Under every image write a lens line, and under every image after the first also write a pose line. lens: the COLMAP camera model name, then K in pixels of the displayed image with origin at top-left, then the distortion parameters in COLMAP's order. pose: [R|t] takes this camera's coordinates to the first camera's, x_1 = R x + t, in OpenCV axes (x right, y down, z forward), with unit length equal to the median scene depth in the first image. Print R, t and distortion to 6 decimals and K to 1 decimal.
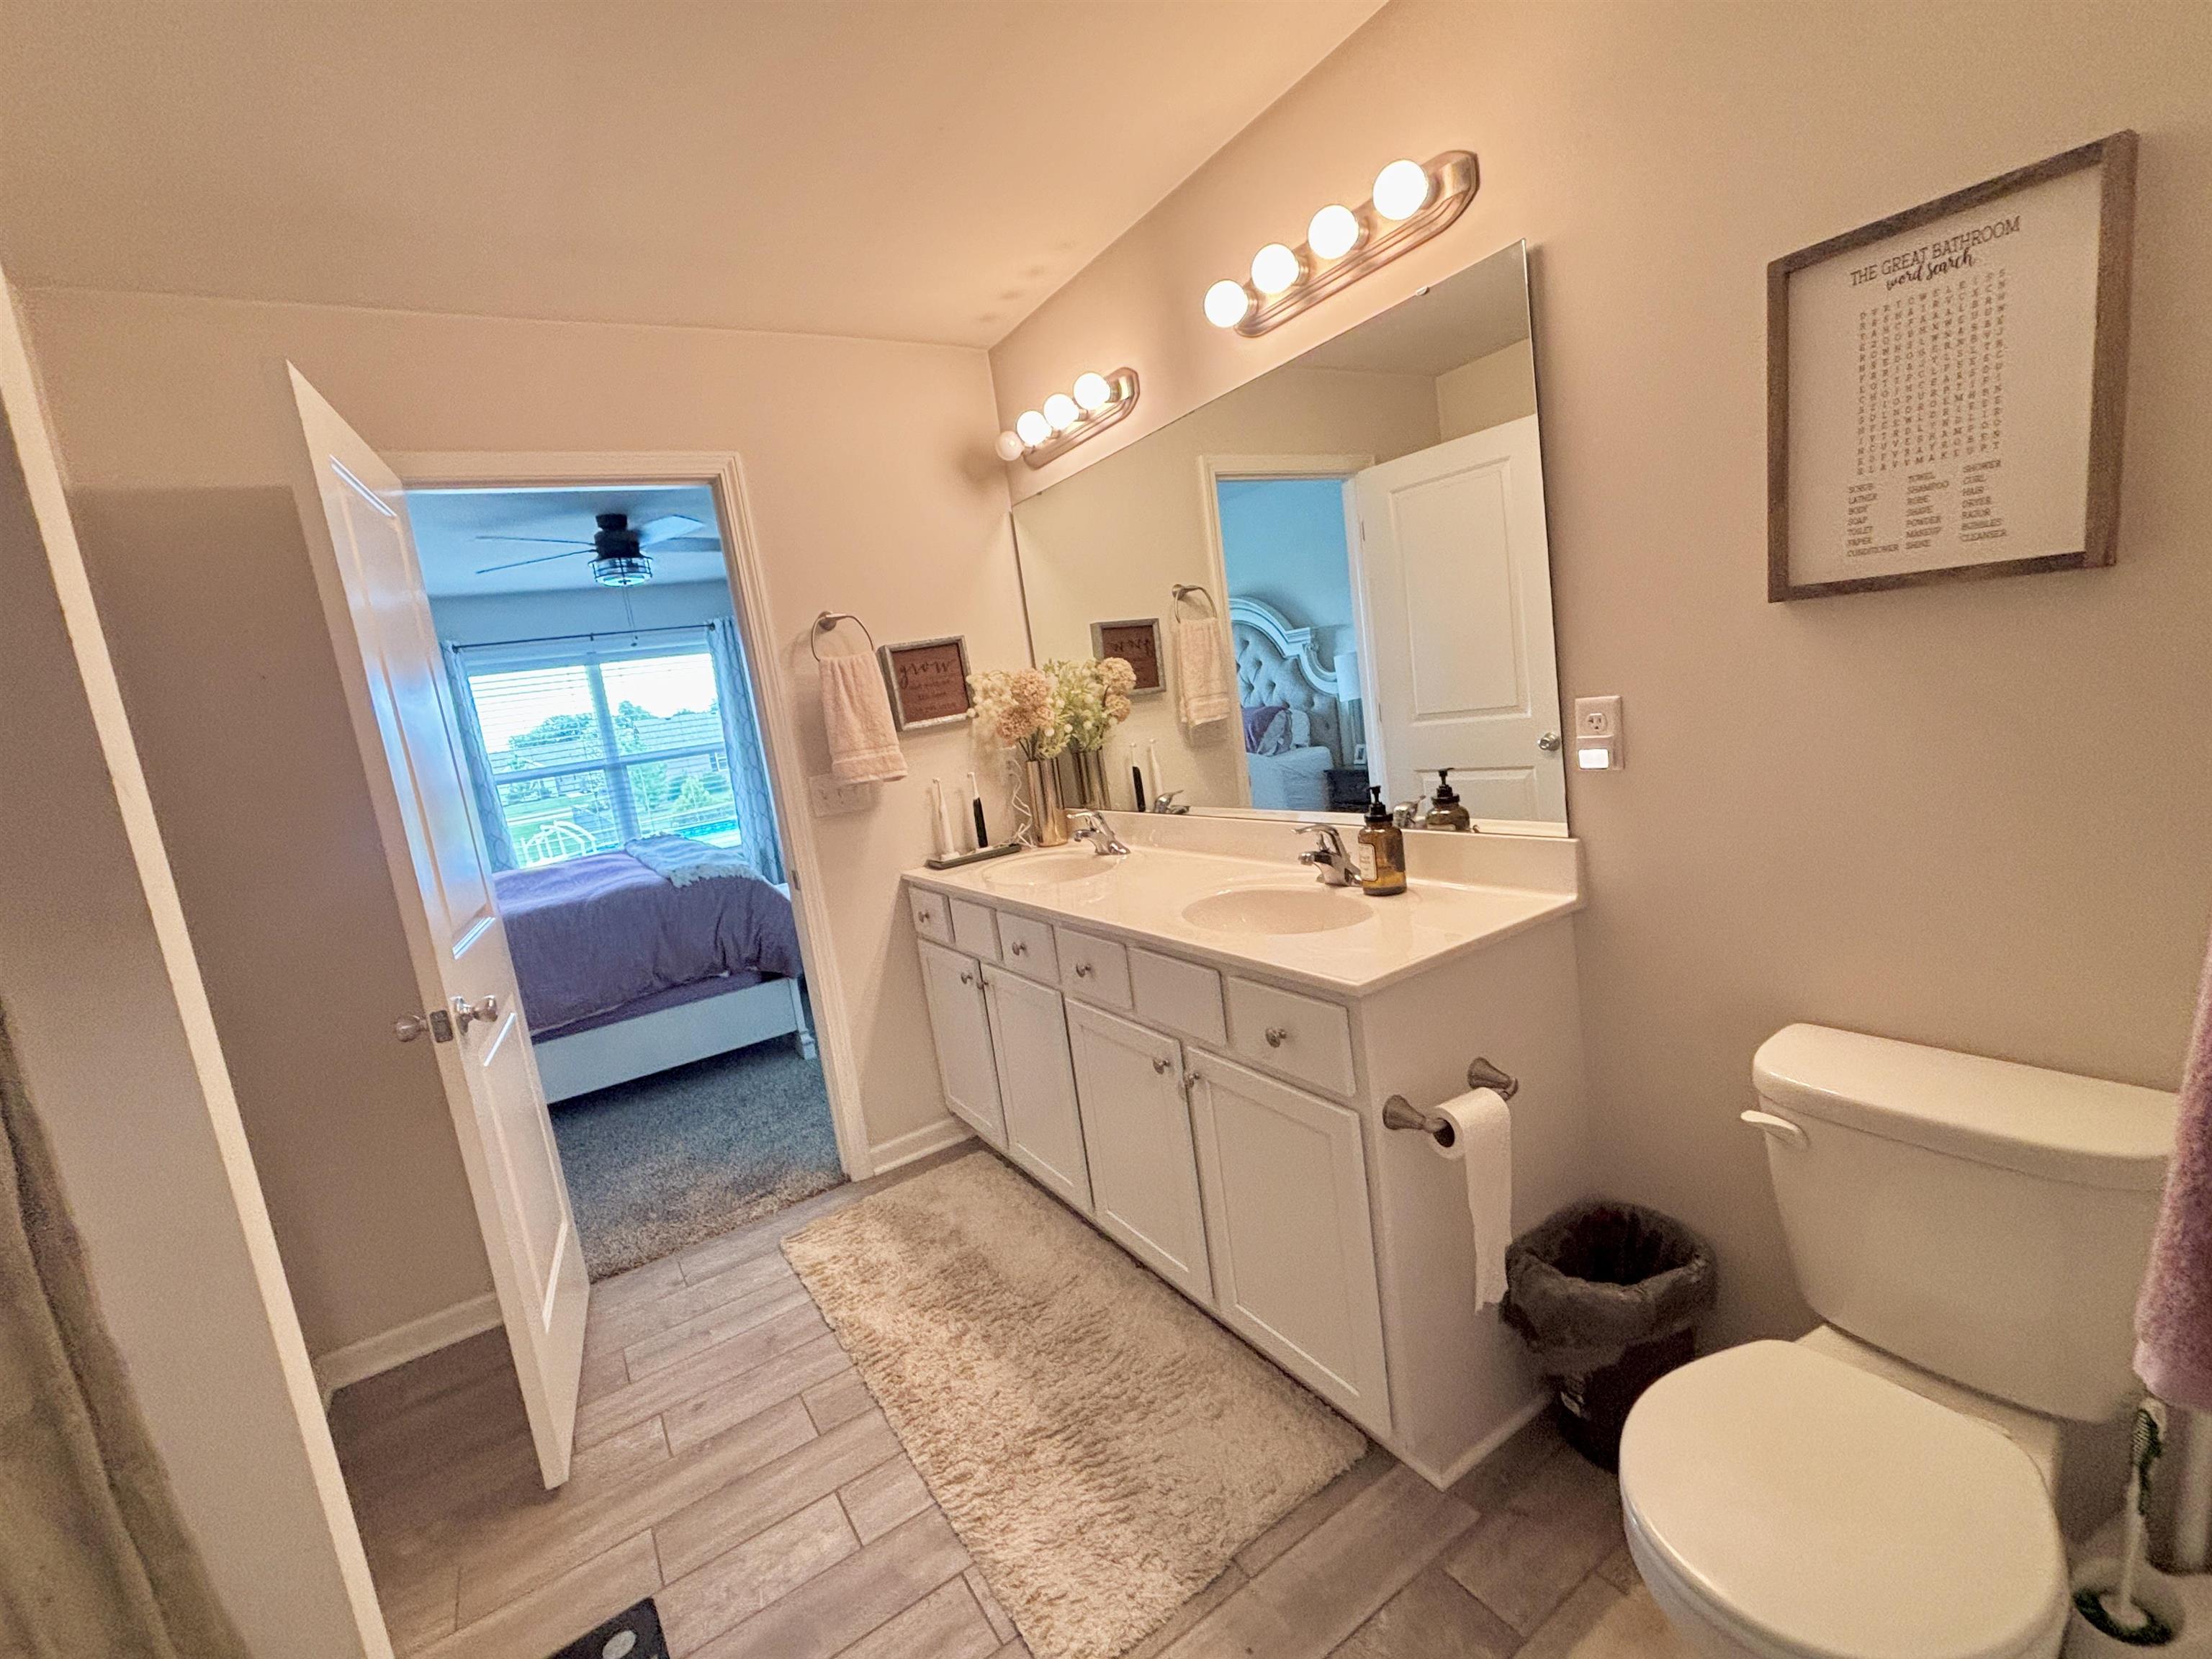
lens RADIAL K [[966.9, 0, 1108.6], [0, 966.9, 839.4], [0, 0, 1]] dist [0.000527, -0.000105]
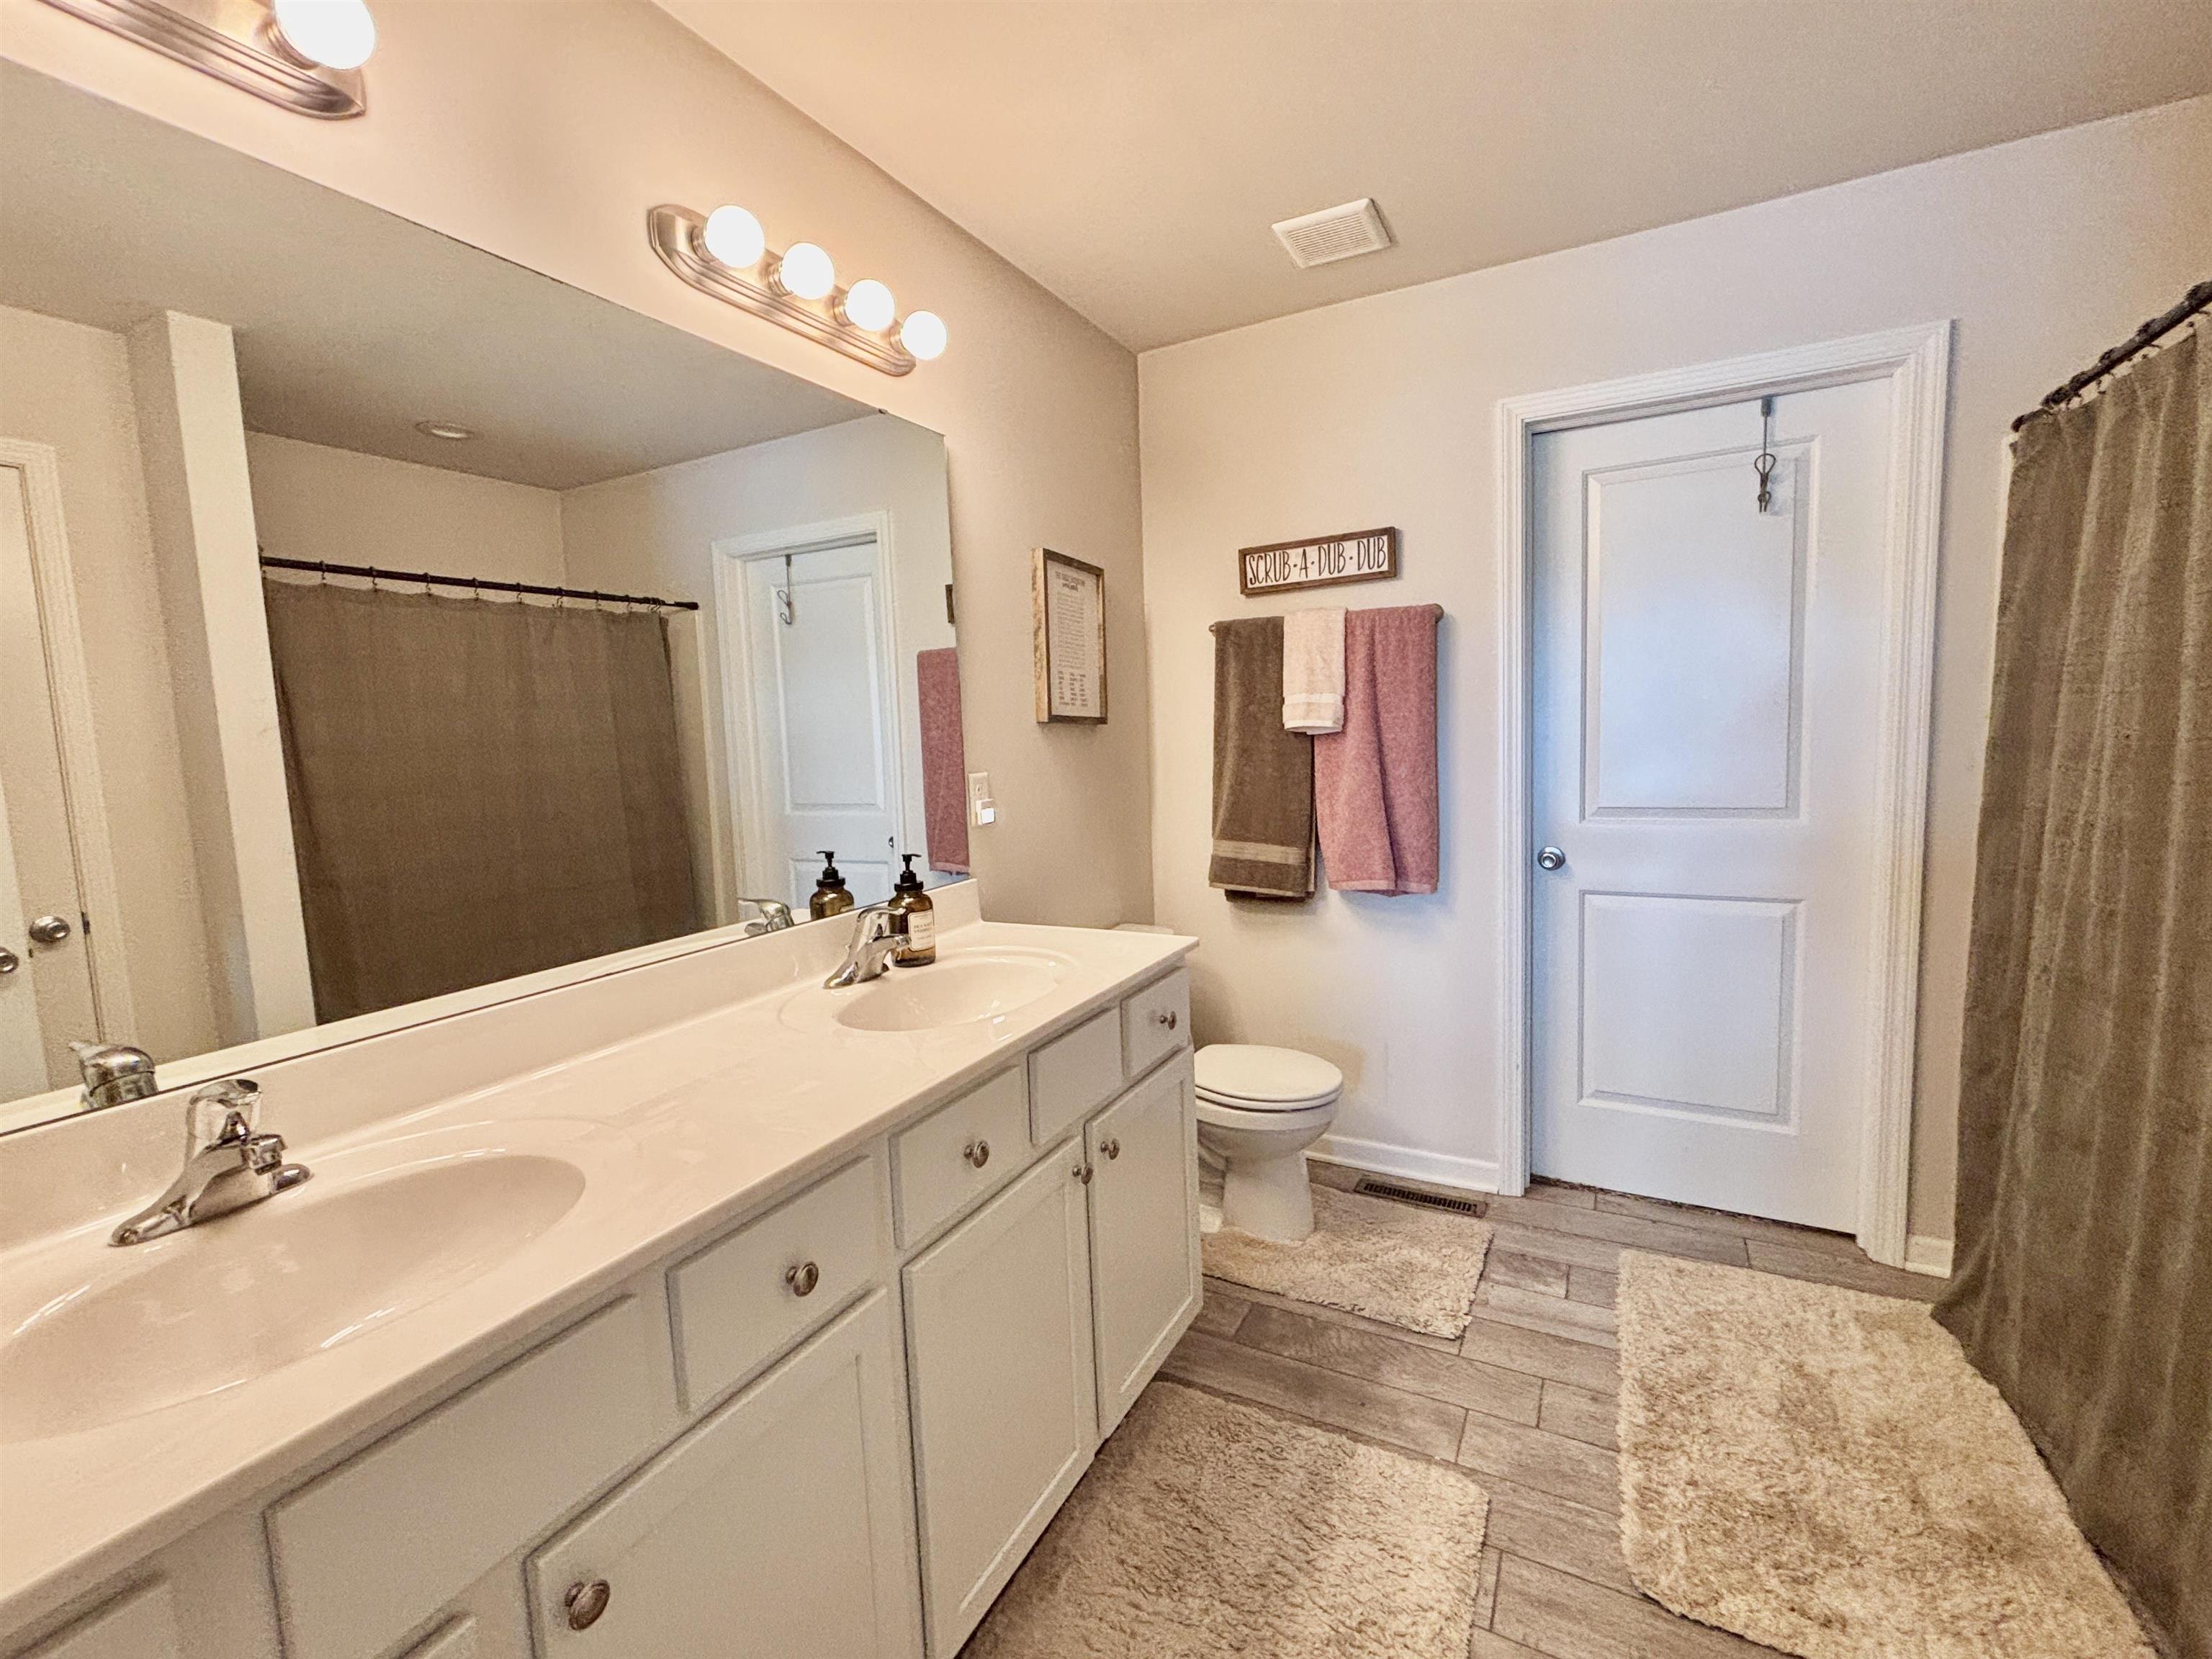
lens RADIAL K [[966.9, 0, 1103.7], [0, 966.9, 830.0], [0, 0, 1]] dist [0.000527, -0.000105]
pose [[-0.489681, 0.063073, 0.869617, -0.800323], [0.232591, 0.970687, 0.060568, -0.109739], [-0.840306, 0.231924, -0.489997, 1.553884]]
